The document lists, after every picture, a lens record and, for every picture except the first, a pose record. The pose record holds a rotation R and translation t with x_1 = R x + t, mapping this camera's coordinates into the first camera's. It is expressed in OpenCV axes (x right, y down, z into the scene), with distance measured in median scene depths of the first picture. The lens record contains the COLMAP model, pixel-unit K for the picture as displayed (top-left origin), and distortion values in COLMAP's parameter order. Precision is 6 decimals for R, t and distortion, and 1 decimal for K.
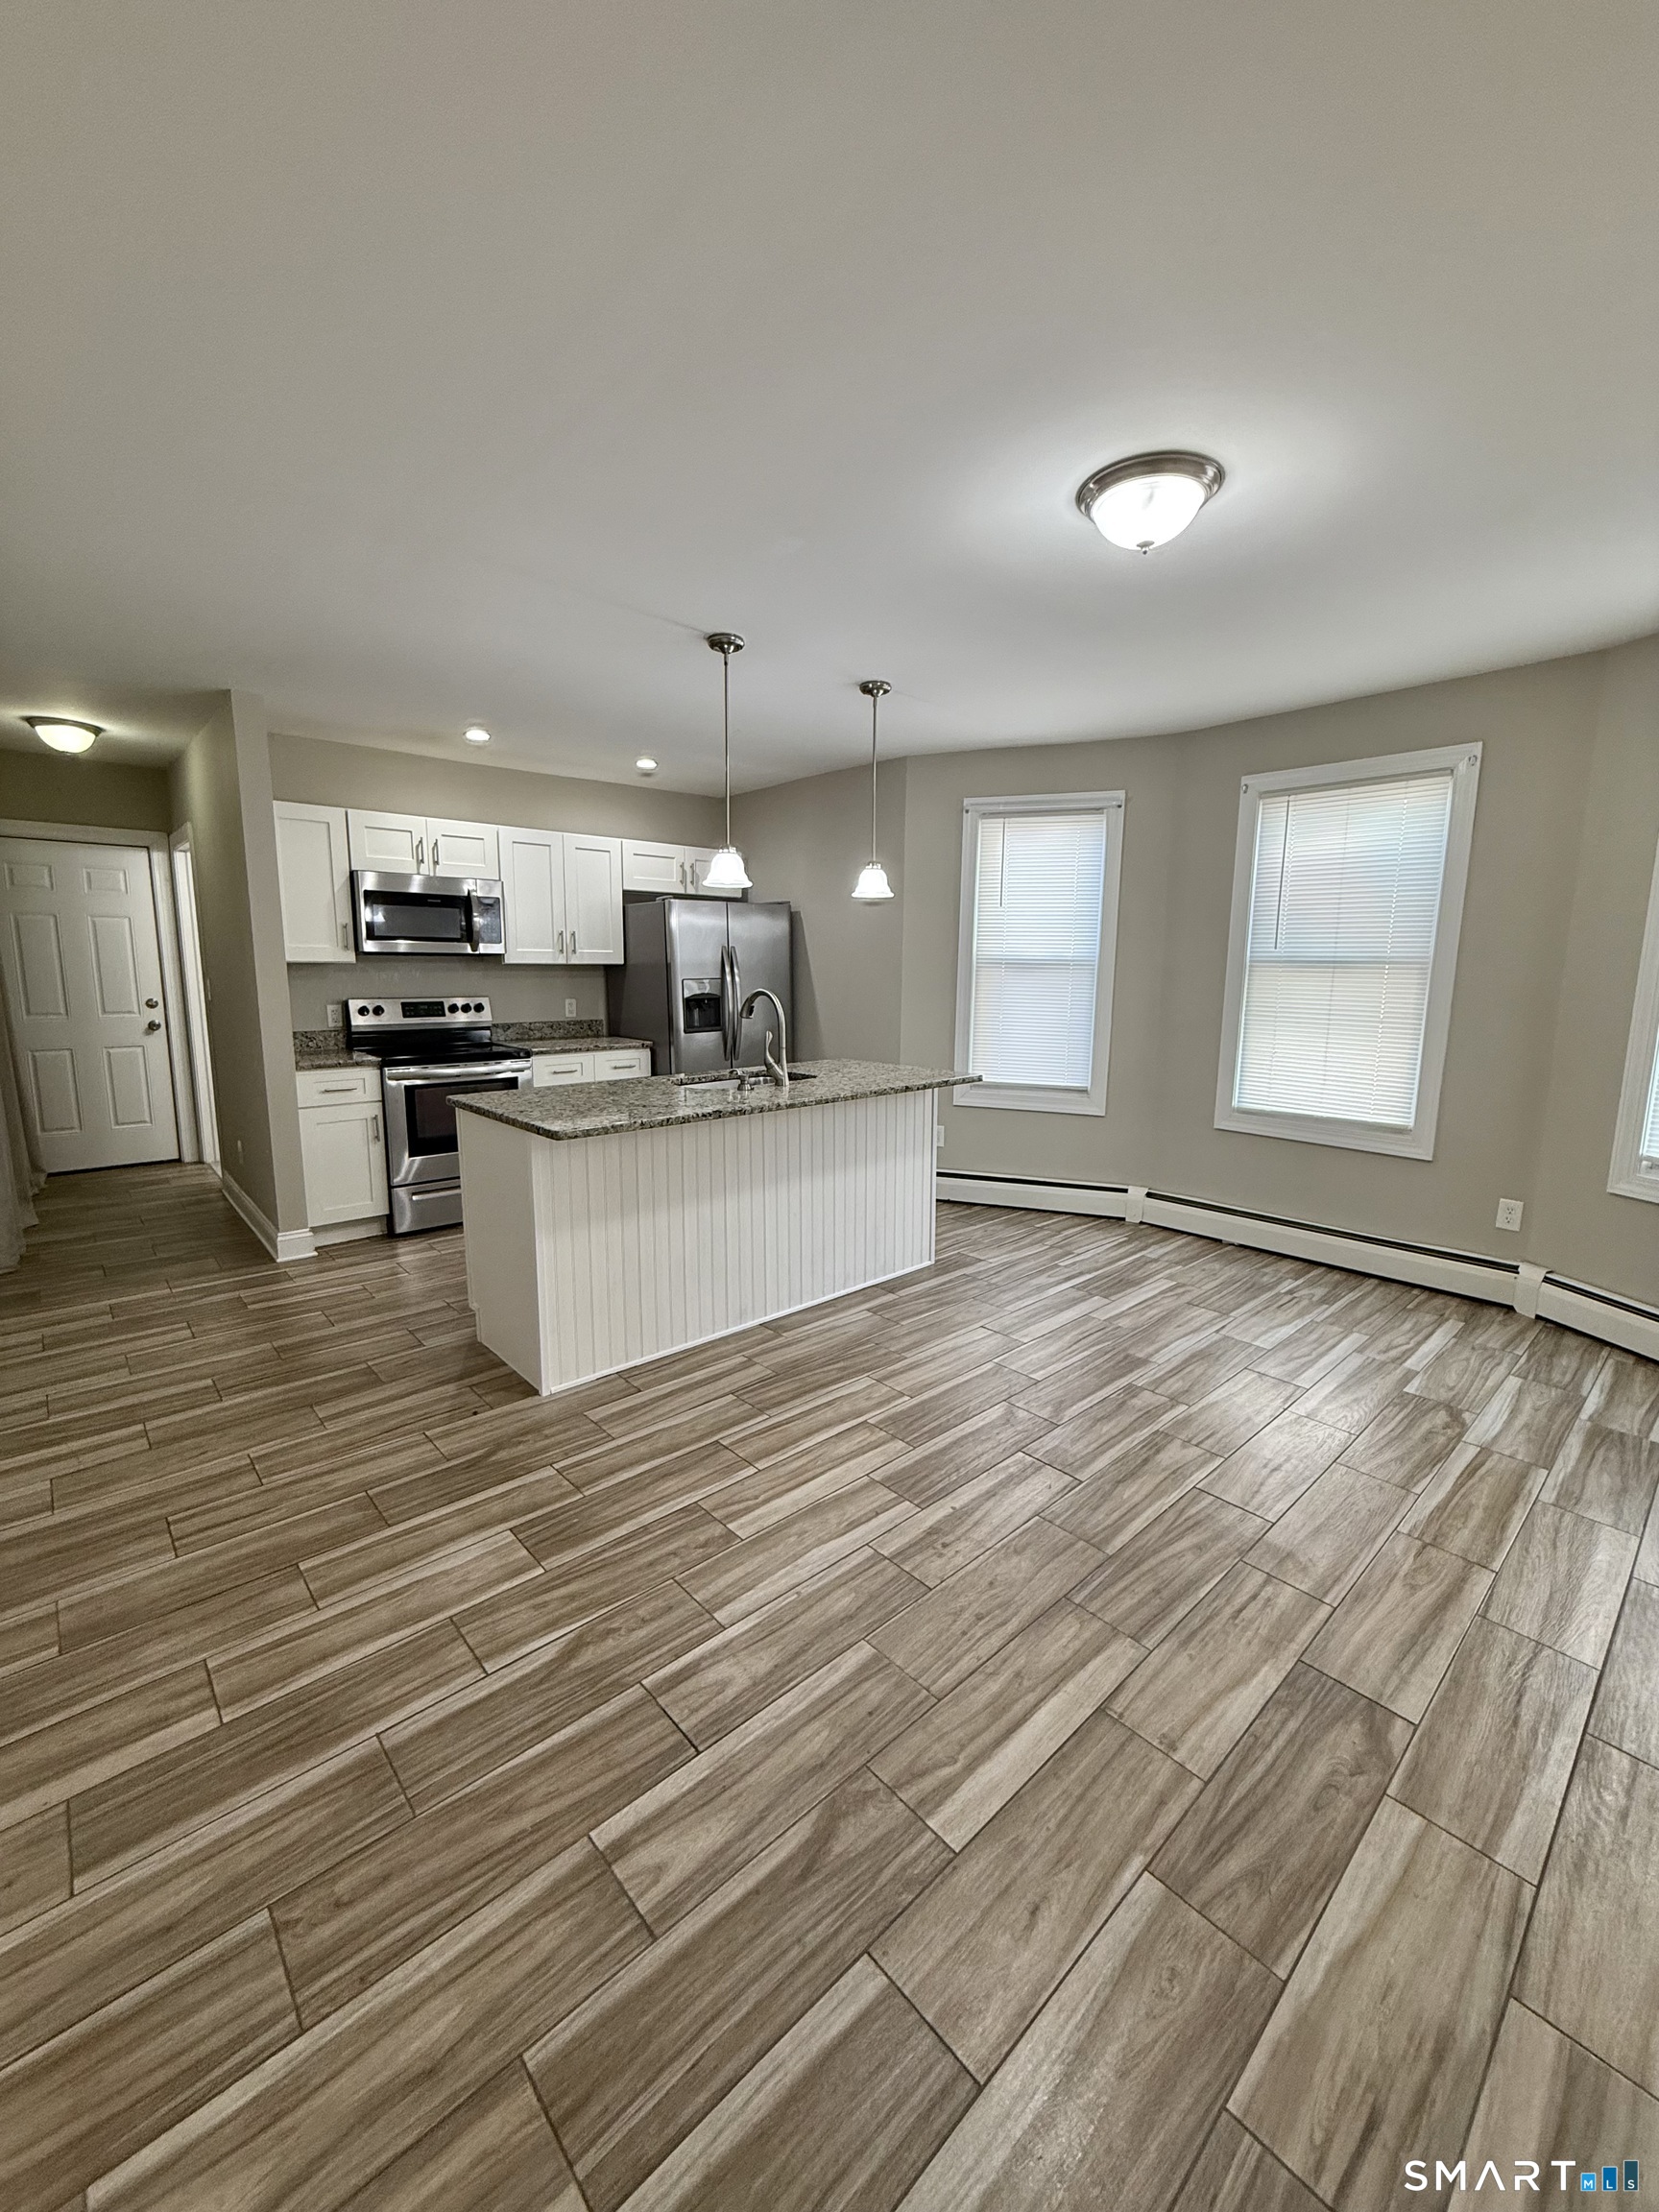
lens RADIAL K [[882.7, 0, 825.8], [0, 882.7, 1104.7], [0, 0, 1]] dist [-0.002167, -0.000064]
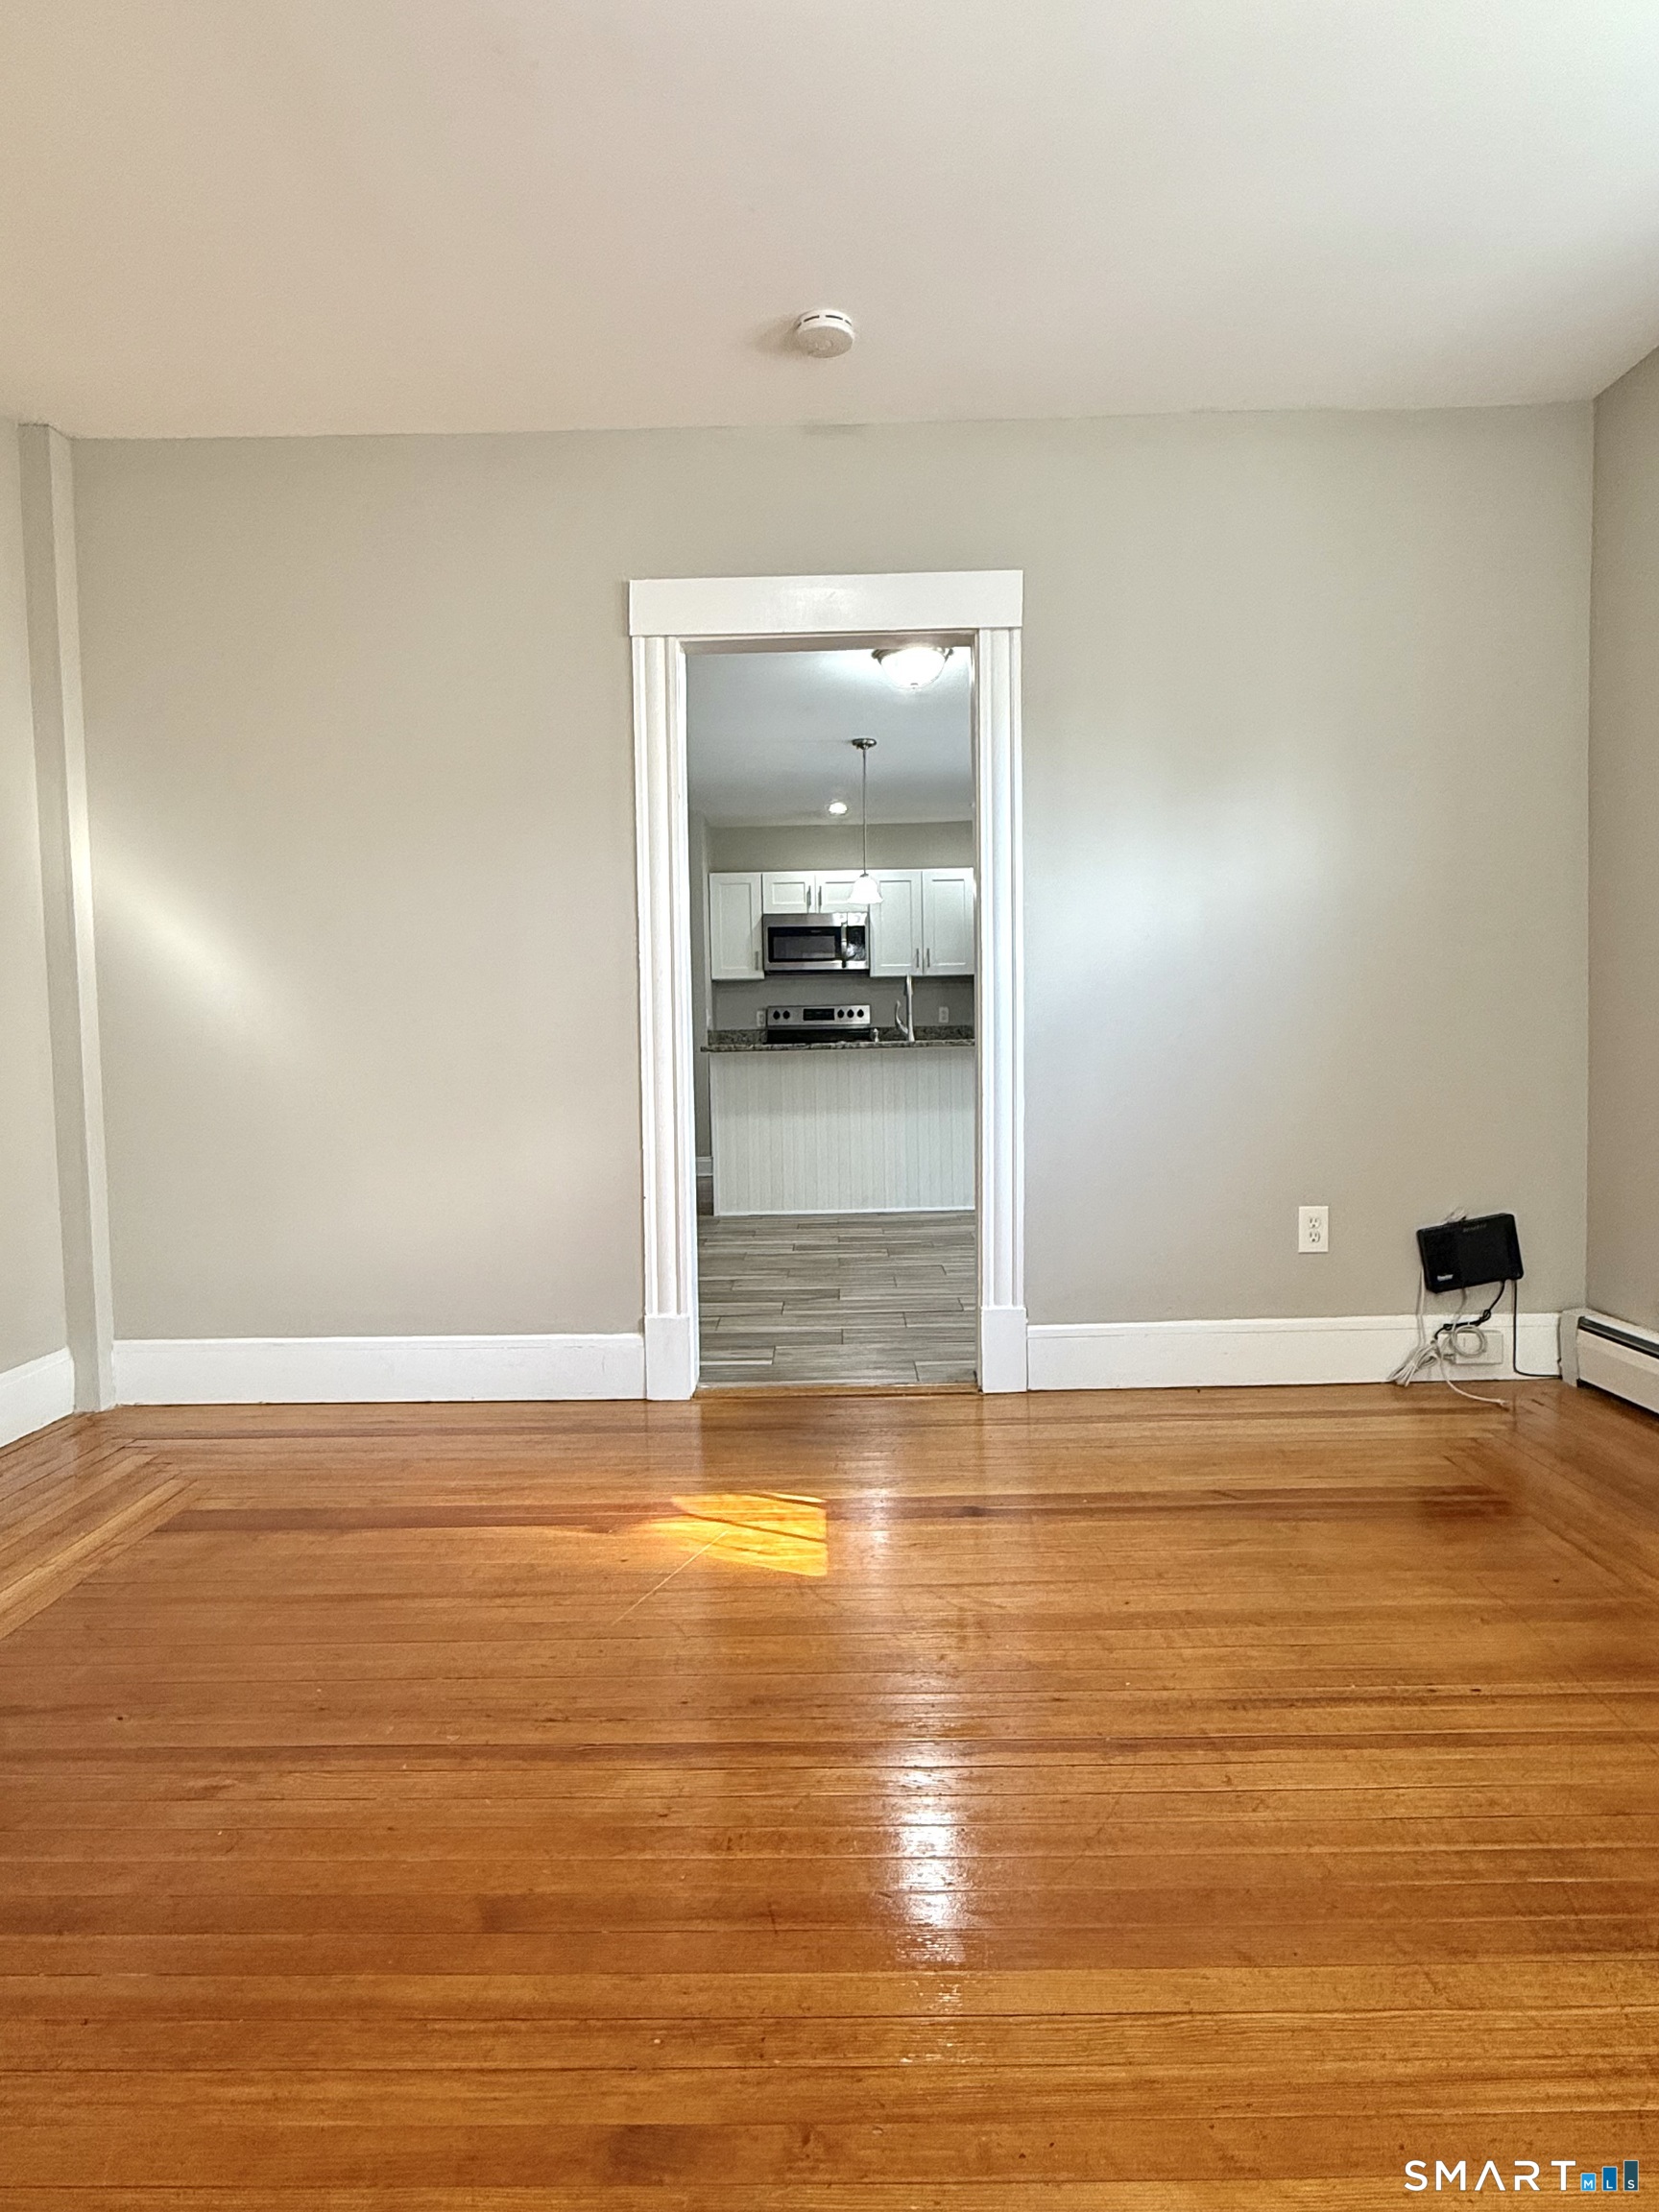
lens RADIAL K [[1266.2, 0, 825.5], [0, 1266.2, 1113.6], [0, 0, 1]] dist [0.002591, 0.000020]
pose [[0.737651, 0.017917, -0.674945, 1.256673], [-0.082246, 0.994588, -0.063485, 0.239631], [0.670155, 0.102341, 0.735132, -0.548924]]
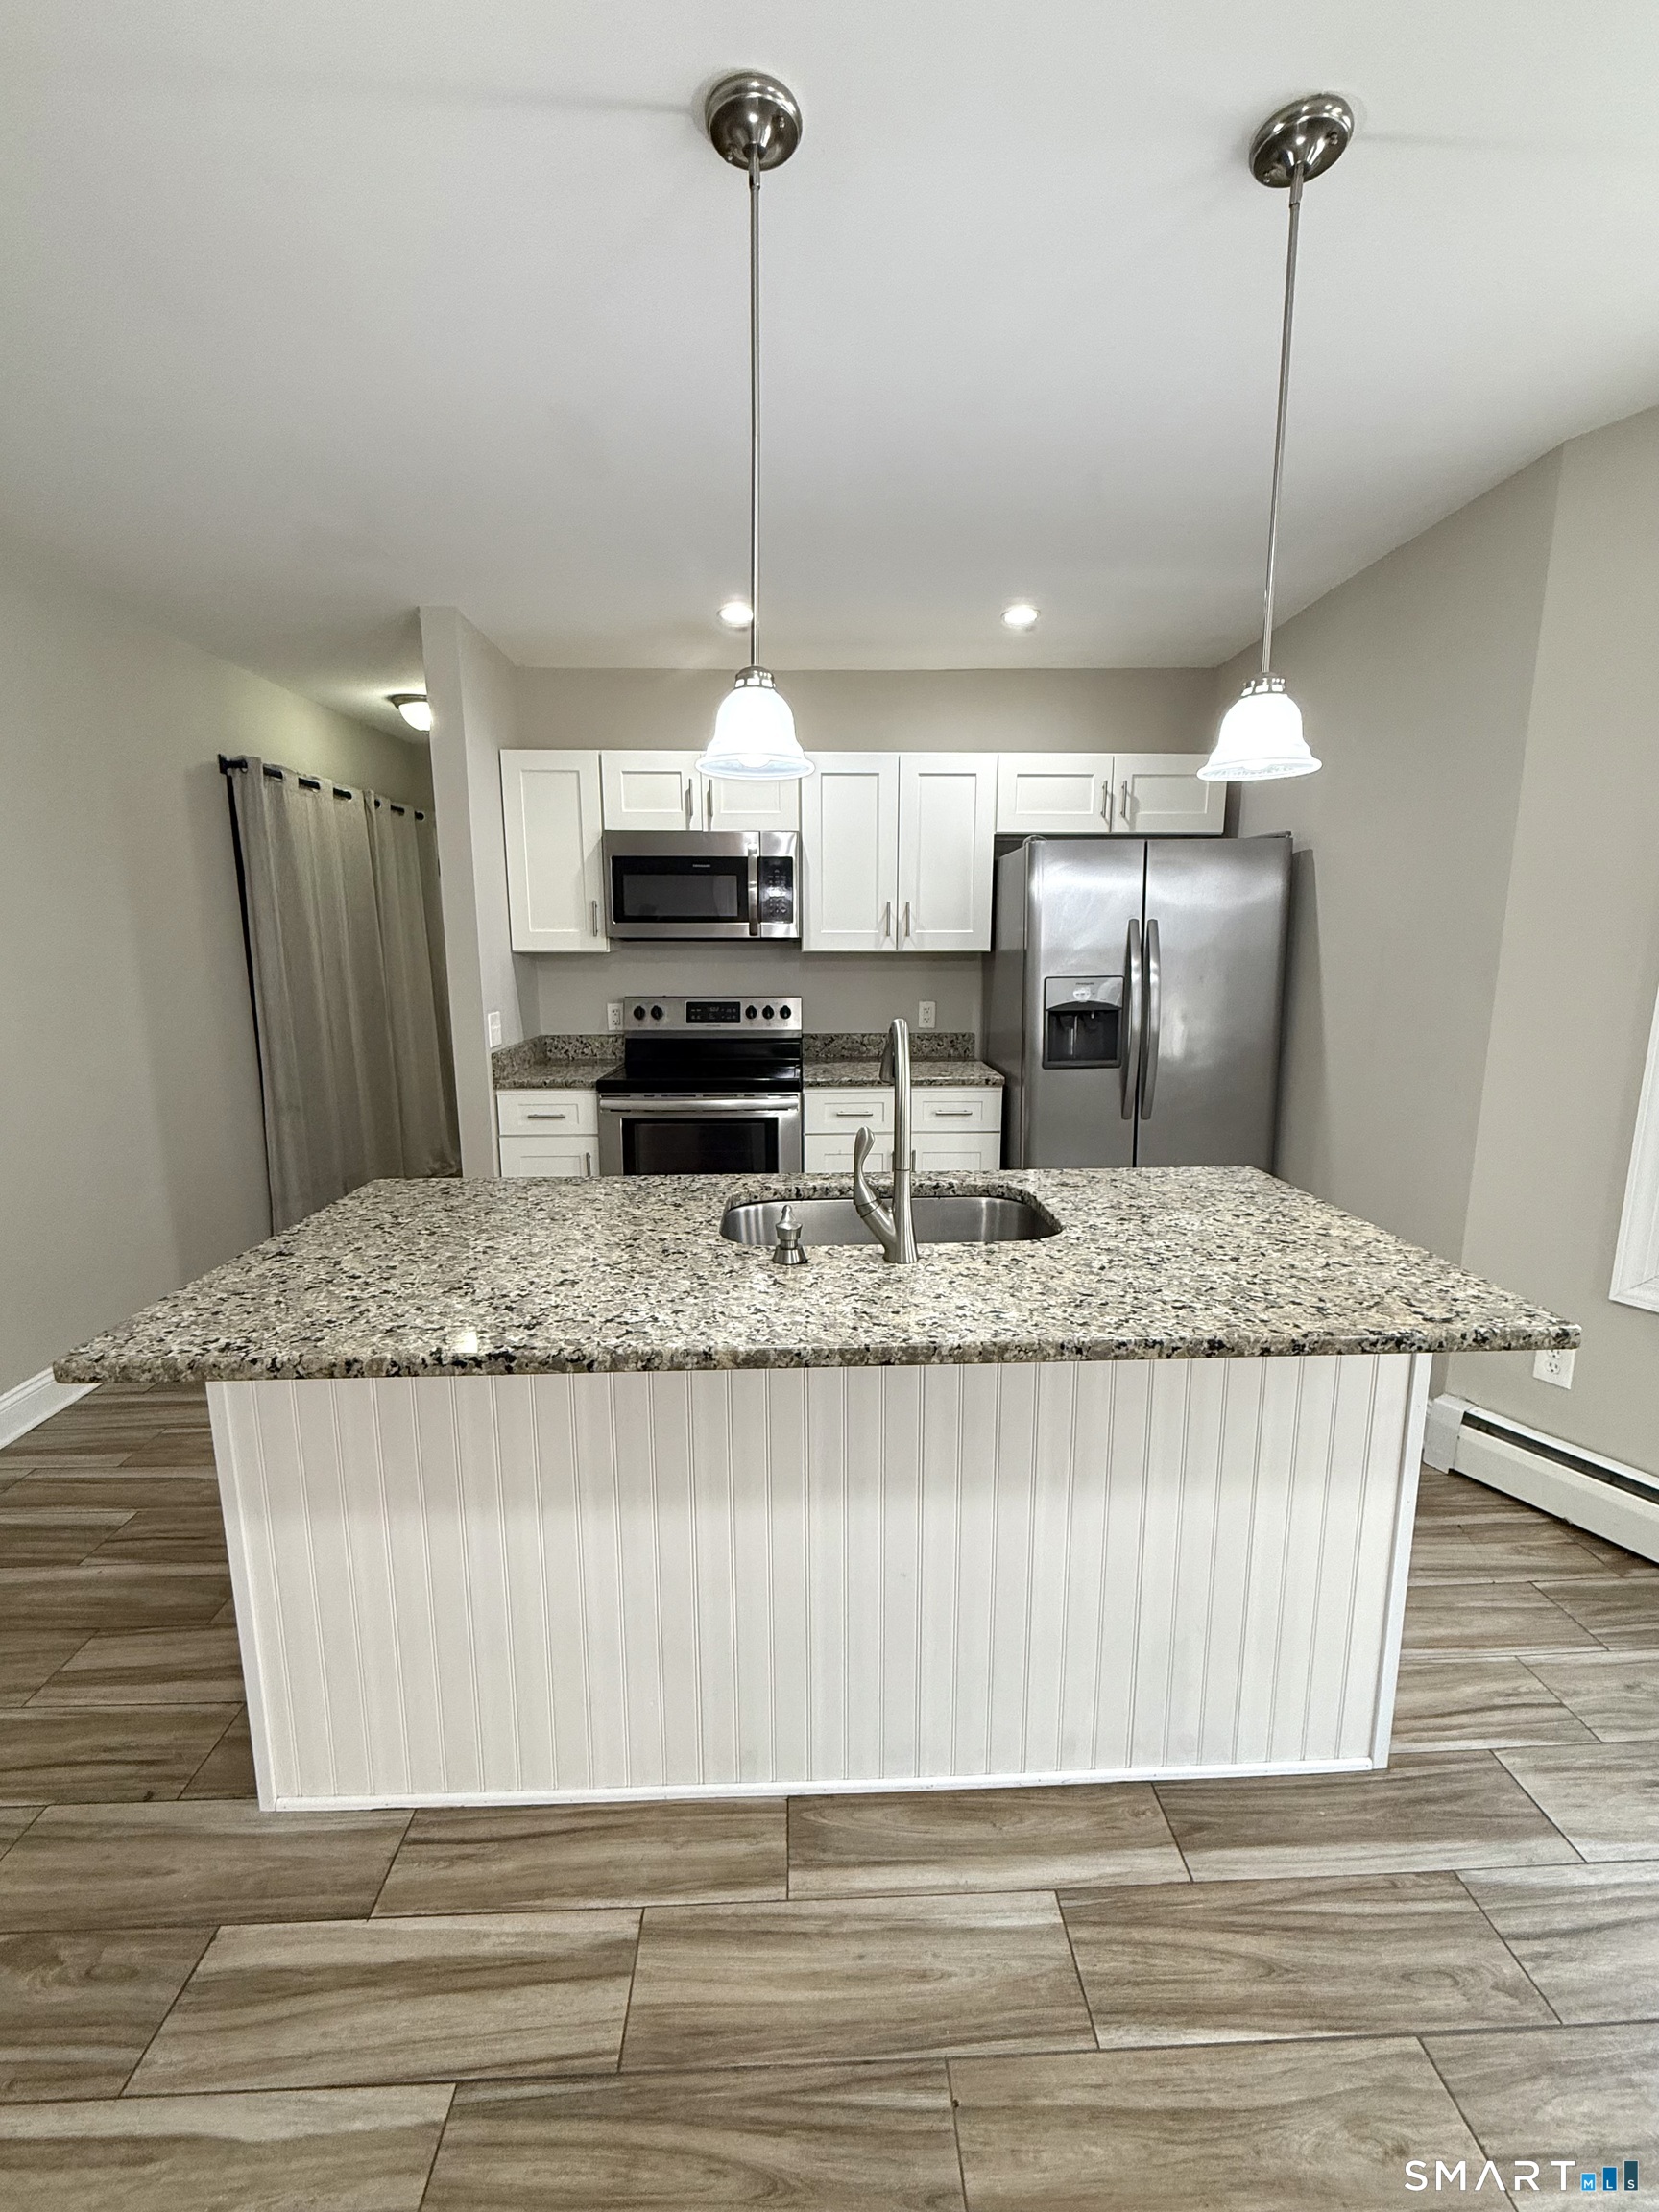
lens RADIAL K [[929.7, 0, 828.9], [0, 929.7, 1103.8], [0, 0, 1]] dist [-0.002719, -0.000569]
pose [[0.766777, 0.102205, -0.633725, 0.203146], [-0.094263, 0.994469, 0.046332, -0.116843], [0.634955, 0.024211, 0.772169, 0.687487]]
